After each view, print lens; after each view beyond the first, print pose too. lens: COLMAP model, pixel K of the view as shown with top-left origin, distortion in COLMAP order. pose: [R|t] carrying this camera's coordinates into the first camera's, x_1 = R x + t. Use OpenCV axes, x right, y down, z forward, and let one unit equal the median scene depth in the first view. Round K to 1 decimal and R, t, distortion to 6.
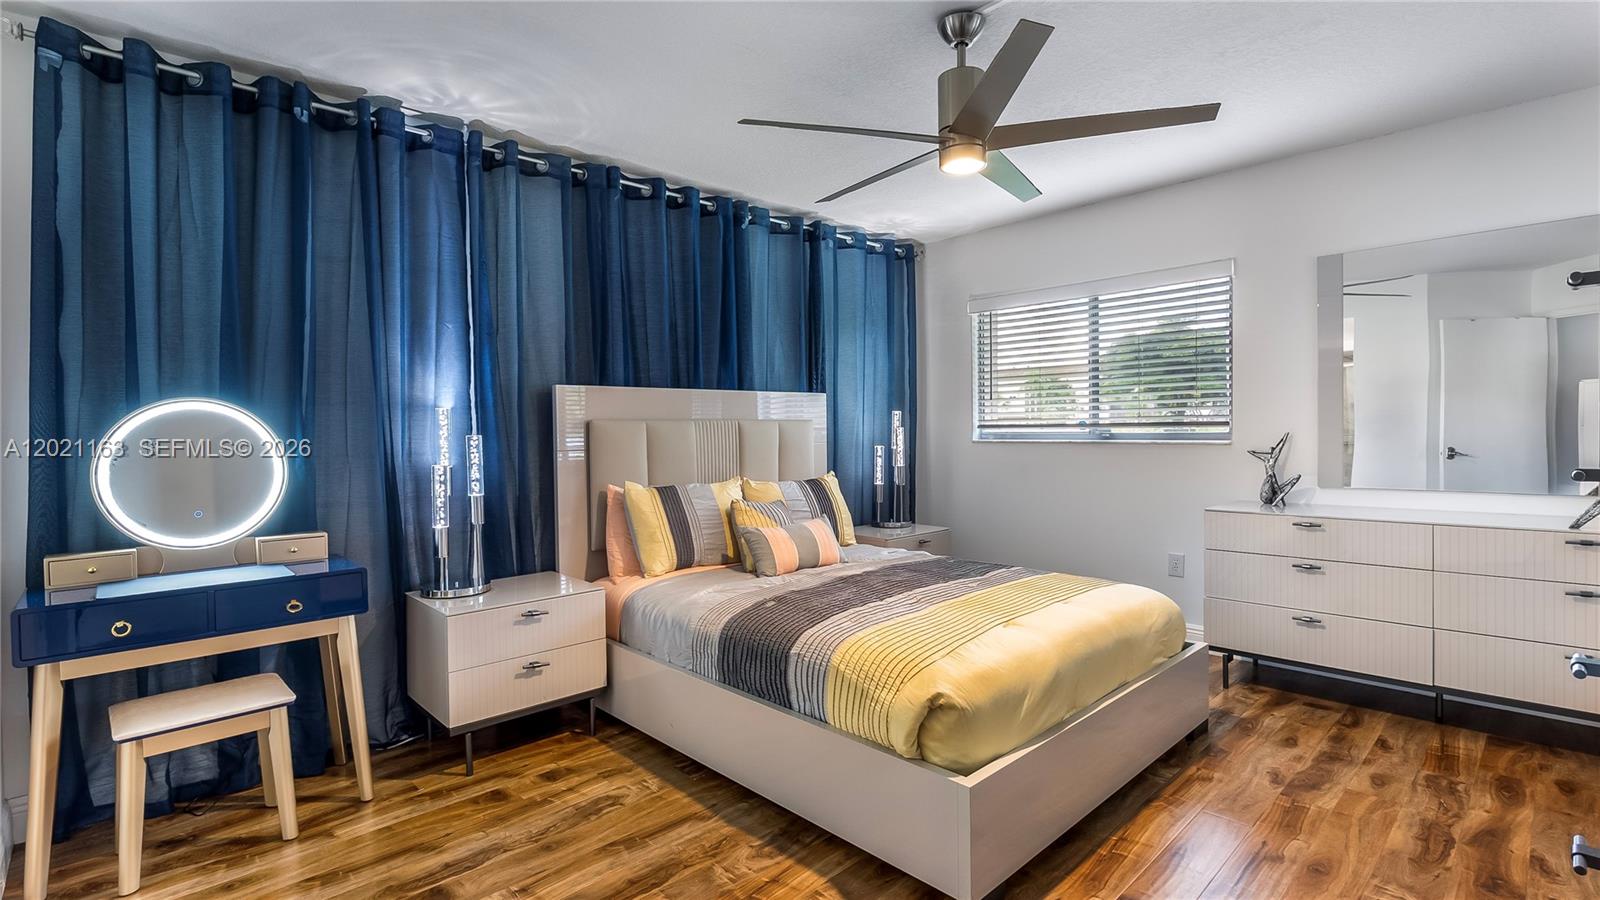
lens RADIAL K [[731.7, 0, 801.7], [0, 731.7, 442.4], [0, 0, 1]] dist [-0.012882, -0.000382]
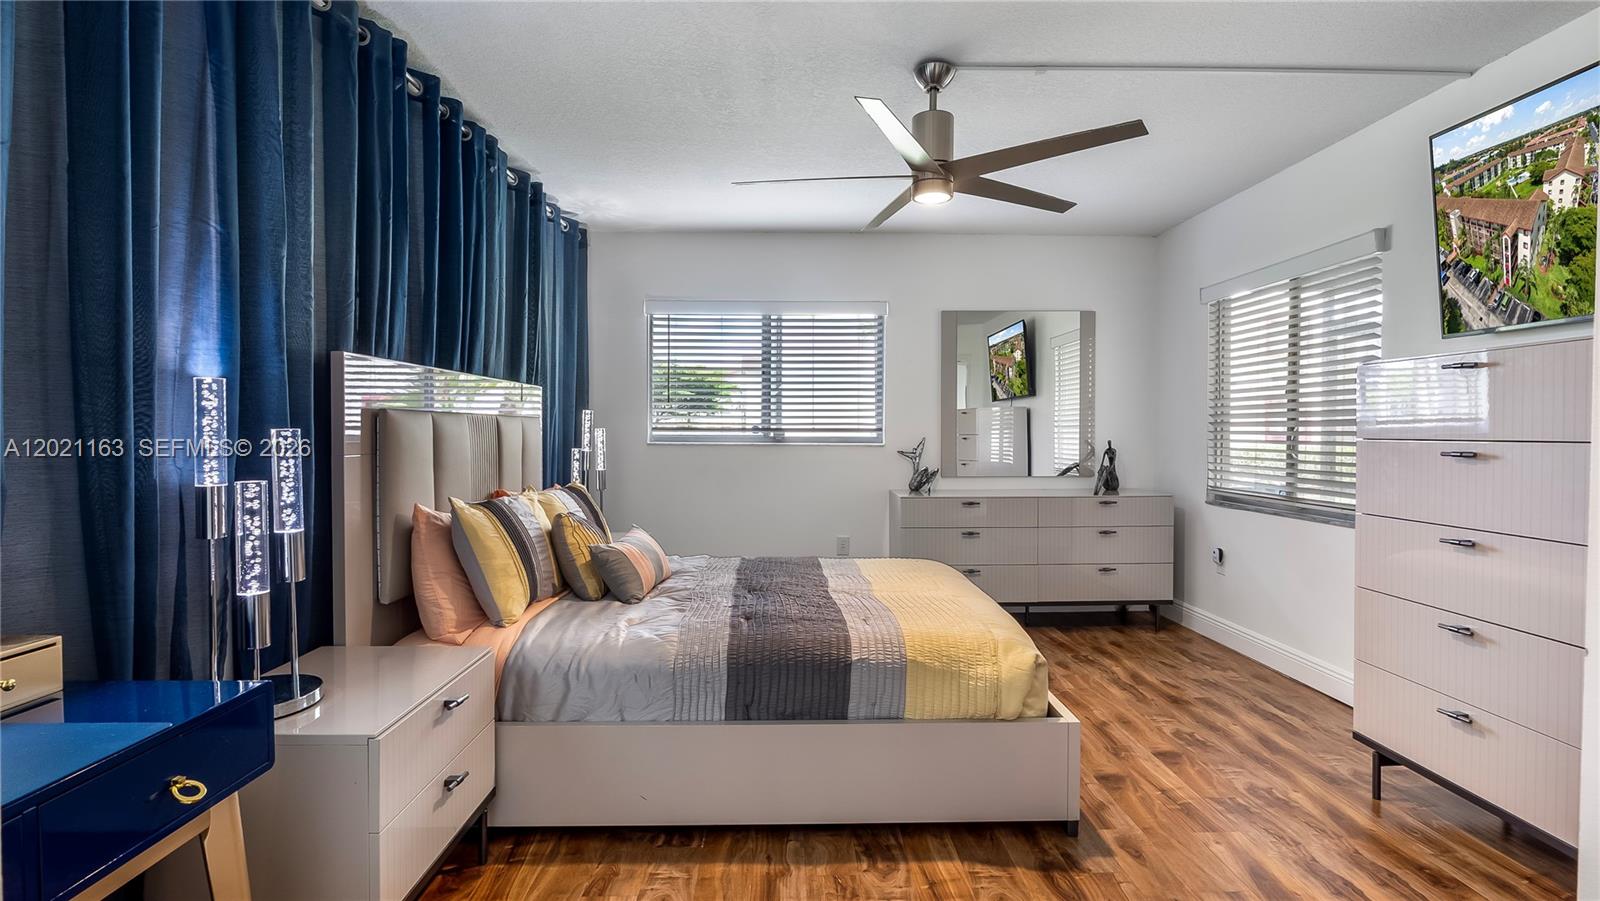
lens RADIAL K [[731.7, 0, 798.5], [0, 731.7, 444.9], [0, 0, 1]] dist [-0.012882, -0.000382]
pose [[0.674956, 0.001890, 0.737856, -0.707860], [0.000791, 0.999994, -0.003285, 0.006835], [-0.737858, 0.002801, 0.674950, 0.368568]]
